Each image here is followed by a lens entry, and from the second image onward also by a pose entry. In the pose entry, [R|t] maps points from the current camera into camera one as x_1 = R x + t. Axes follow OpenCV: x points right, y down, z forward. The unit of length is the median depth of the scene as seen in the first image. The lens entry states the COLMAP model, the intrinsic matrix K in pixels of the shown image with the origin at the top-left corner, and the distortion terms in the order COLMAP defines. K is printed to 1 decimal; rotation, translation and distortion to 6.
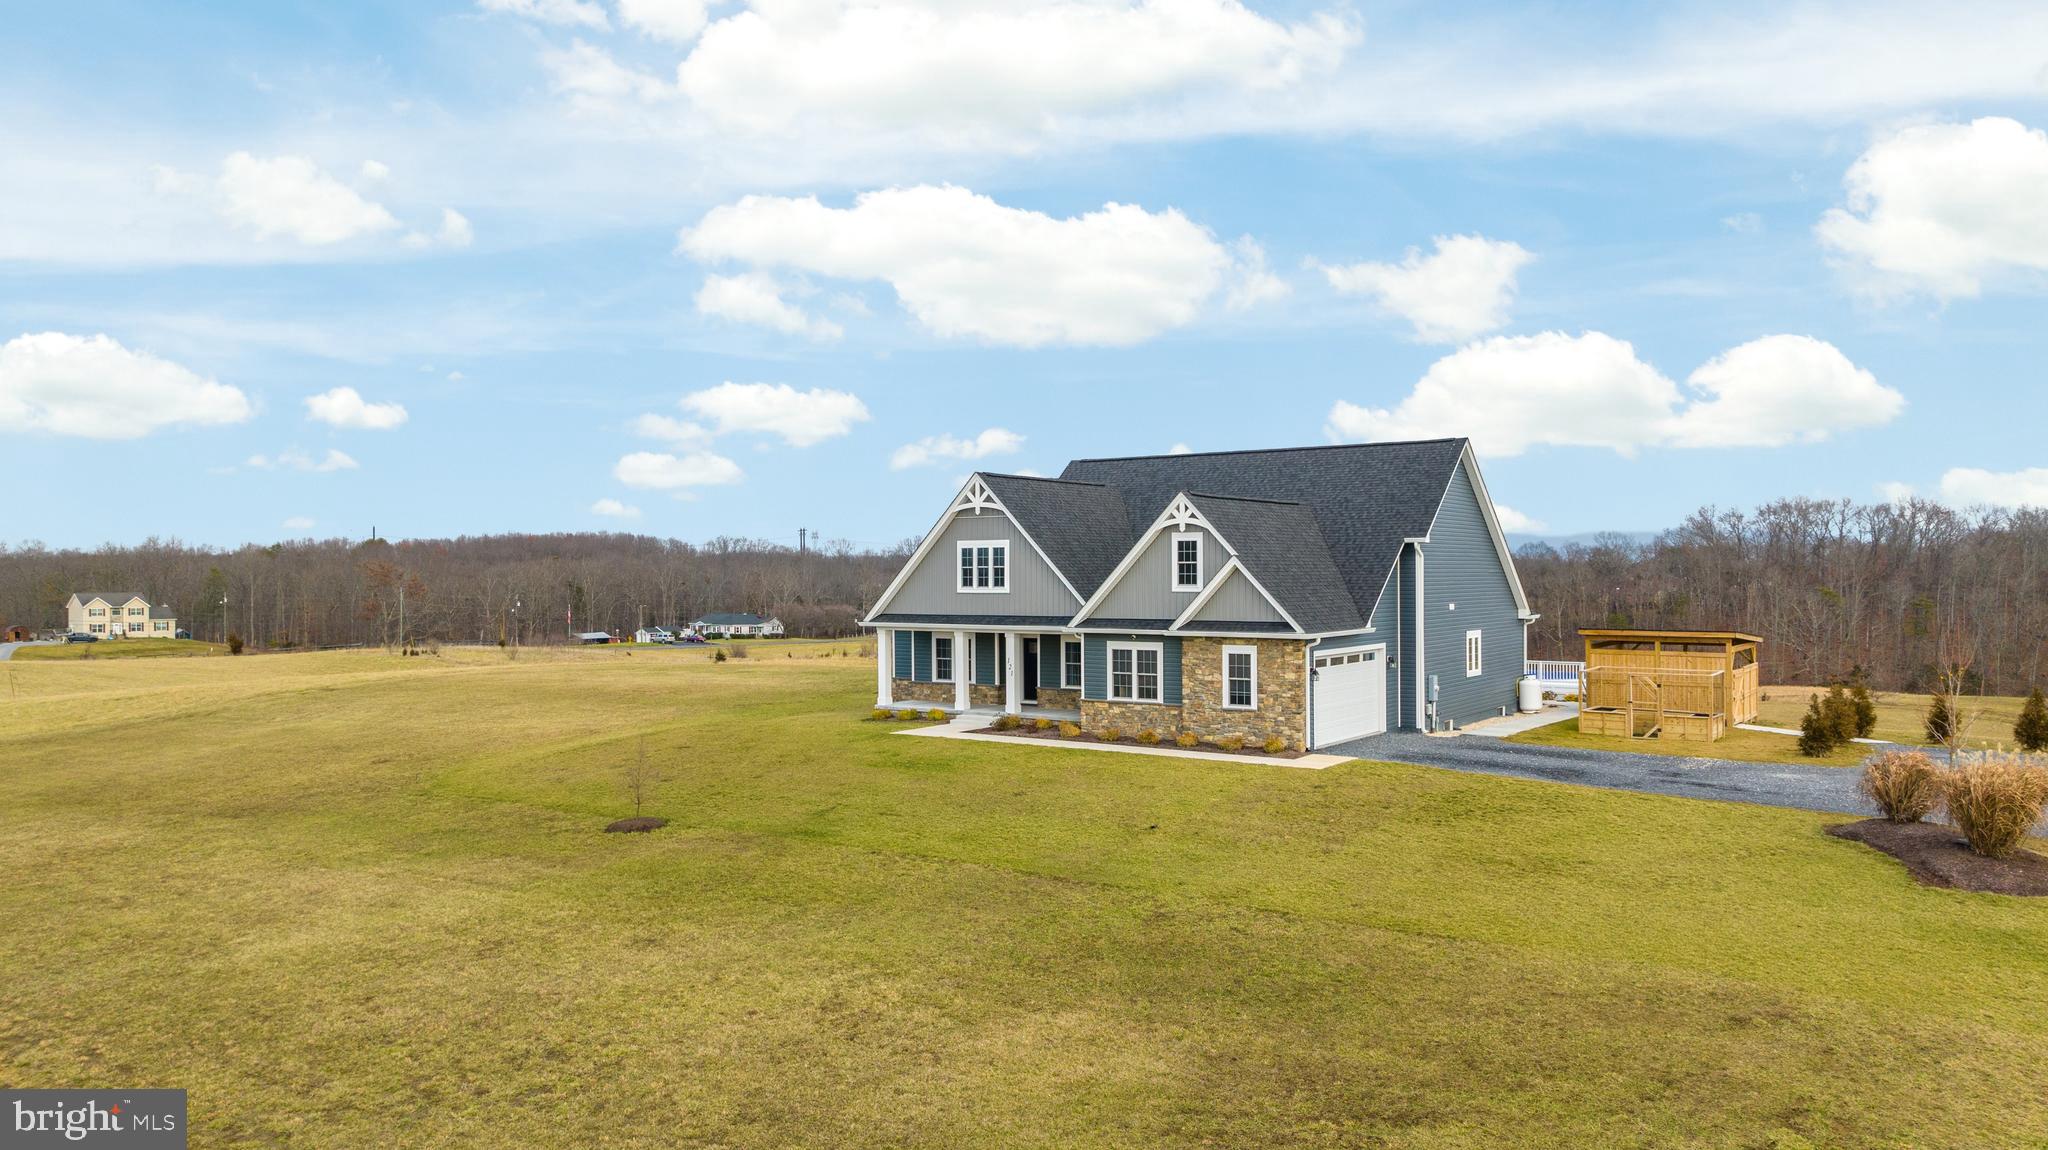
lens RADIAL K [[1430.8, 0, 1024.0], [0, 1430.8, 575.0], [0, 0, 1]] dist [-0.004829, -0.000228]
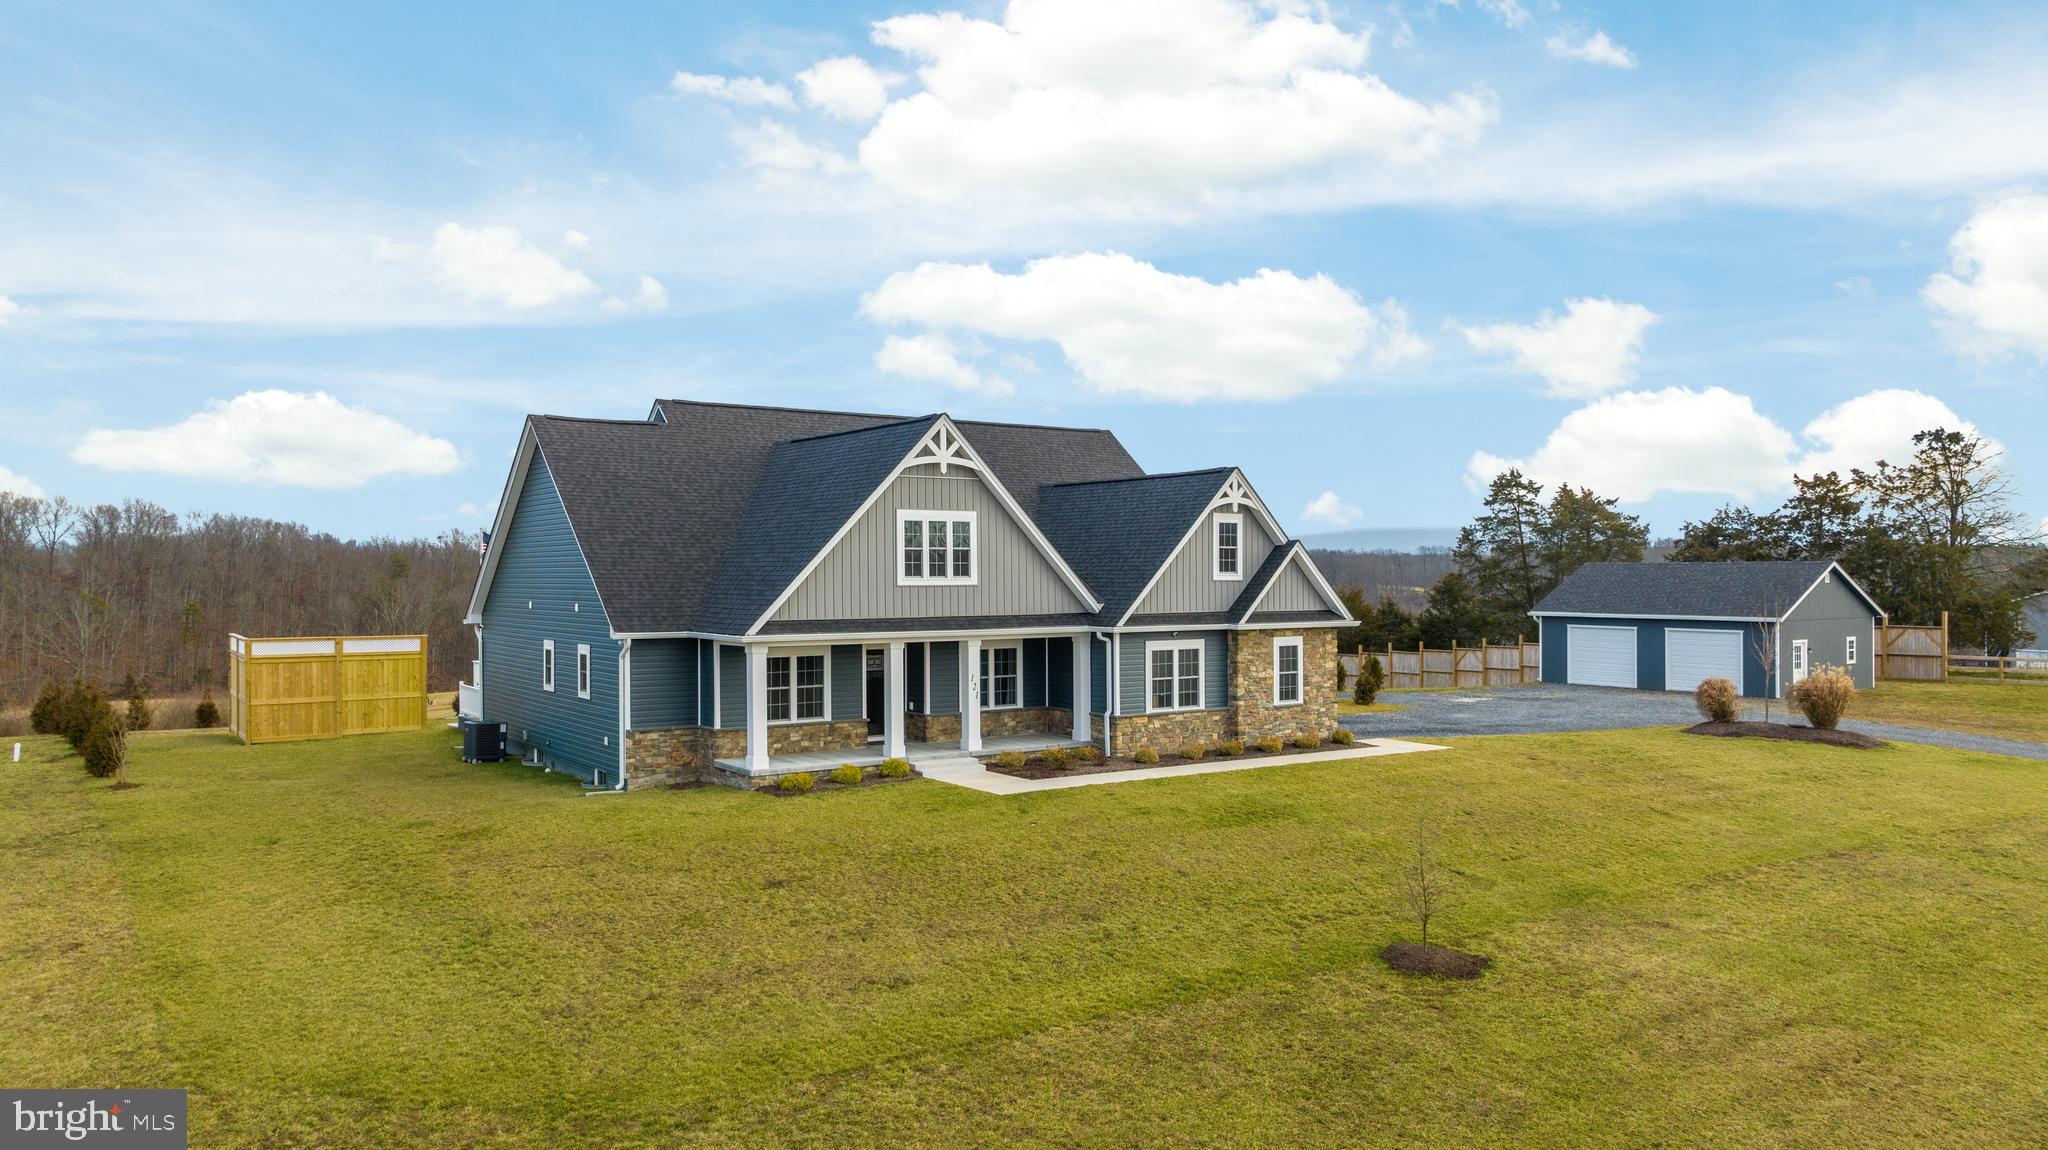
lens RADIAL K [[1430.8, 0, 1024.0], [0, 1430.8, 575.0], [0, 0, 1]] dist [-0.004829, -0.000228]
pose [[0.335706, 0.003160, 0.941961, -0.745174], [0.001163, 0.999992, -0.003769, 0.011189], [-0.941966, 0.002361, 0.335700, 0.796223]]
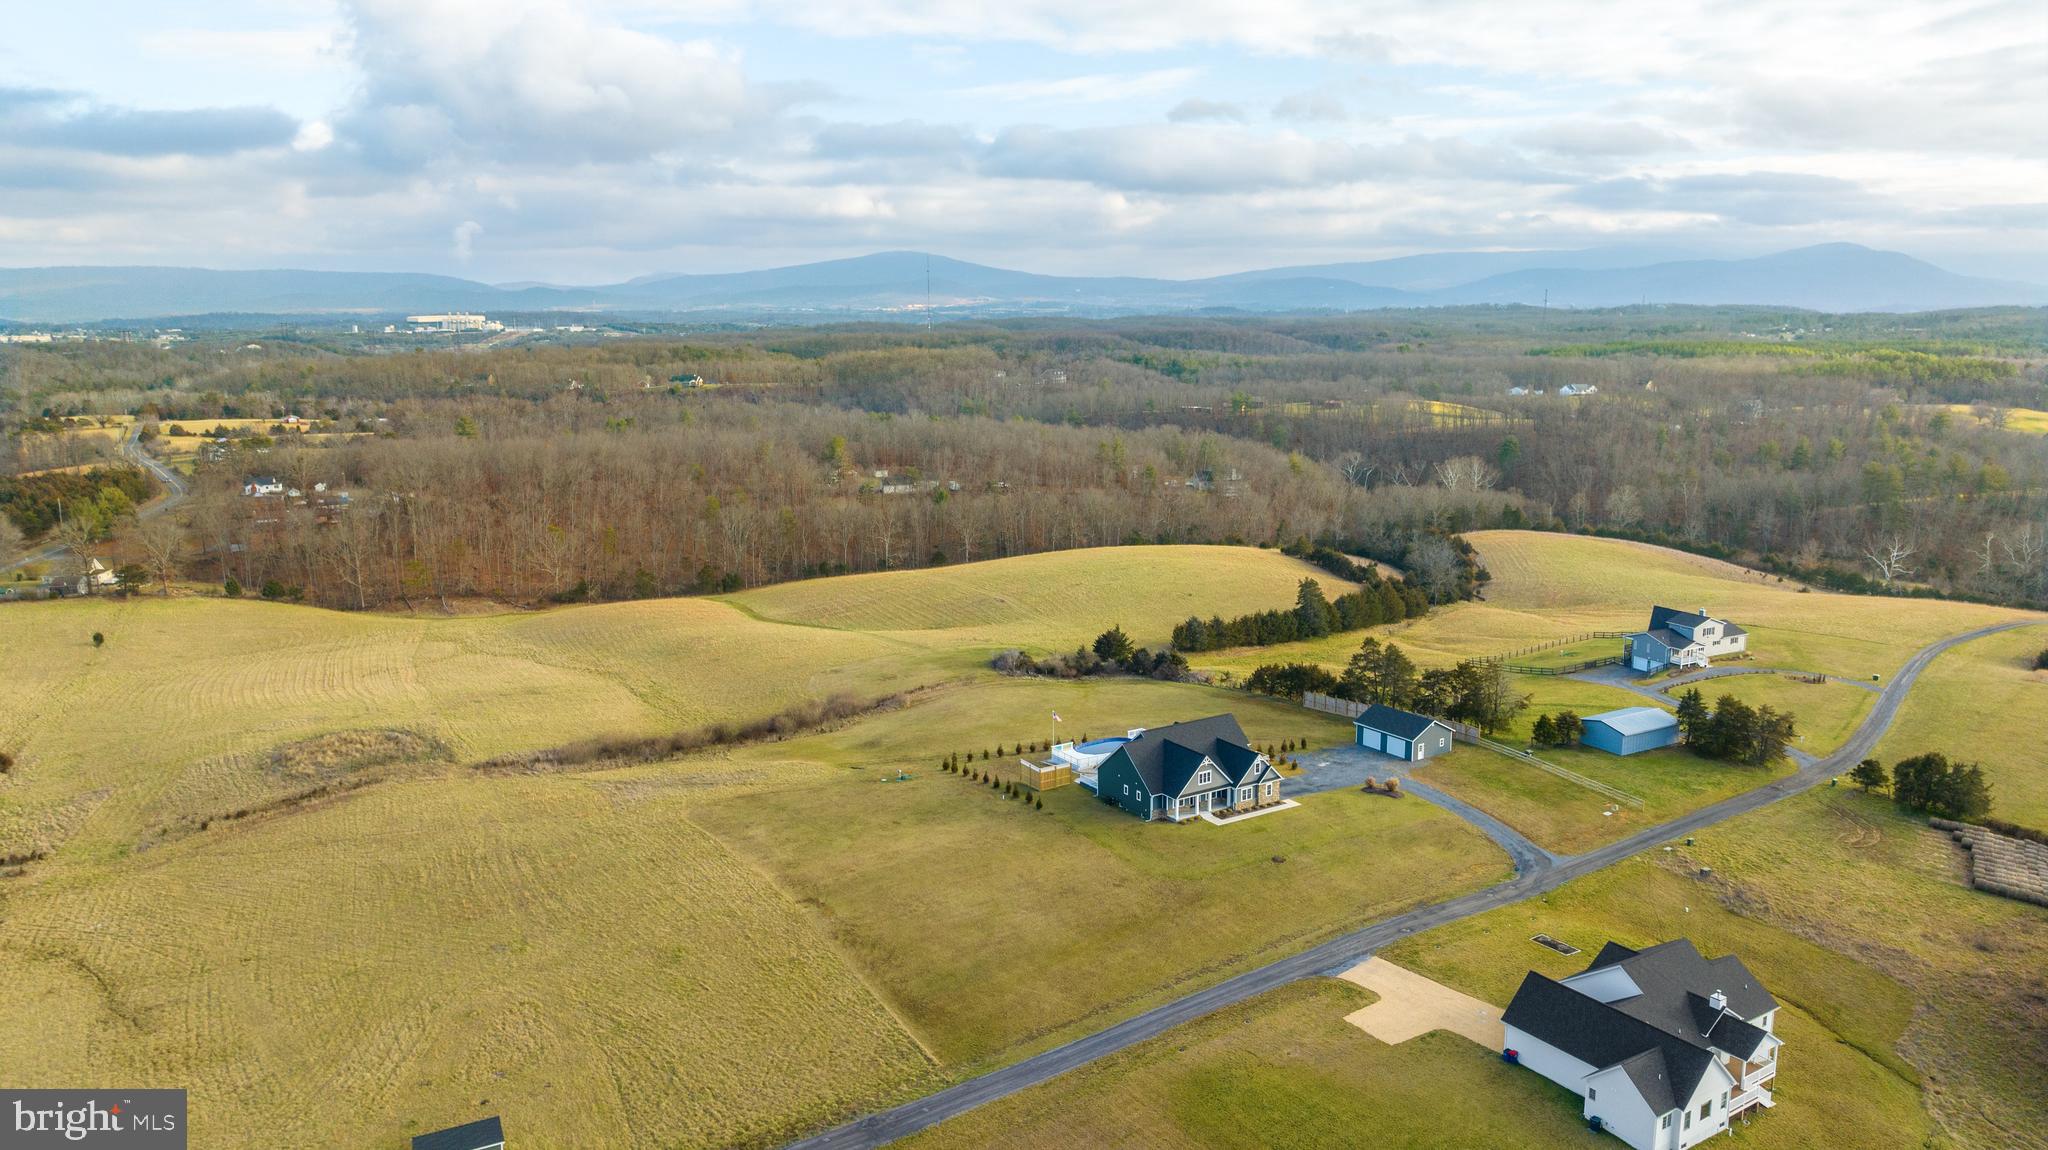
lens RADIAL K [[1430.8, 0, 1024.0], [0, 1430.8, 575.0], [0, 0, 1]] dist [-0.004829, -0.000228]
pose [[0.372294, -0.175519, 0.911367, -4.085903], [0.003090, 0.982184, 0.187895, -1.428137], [-0.928110, -0.067137, 0.366203, 0.060754]]
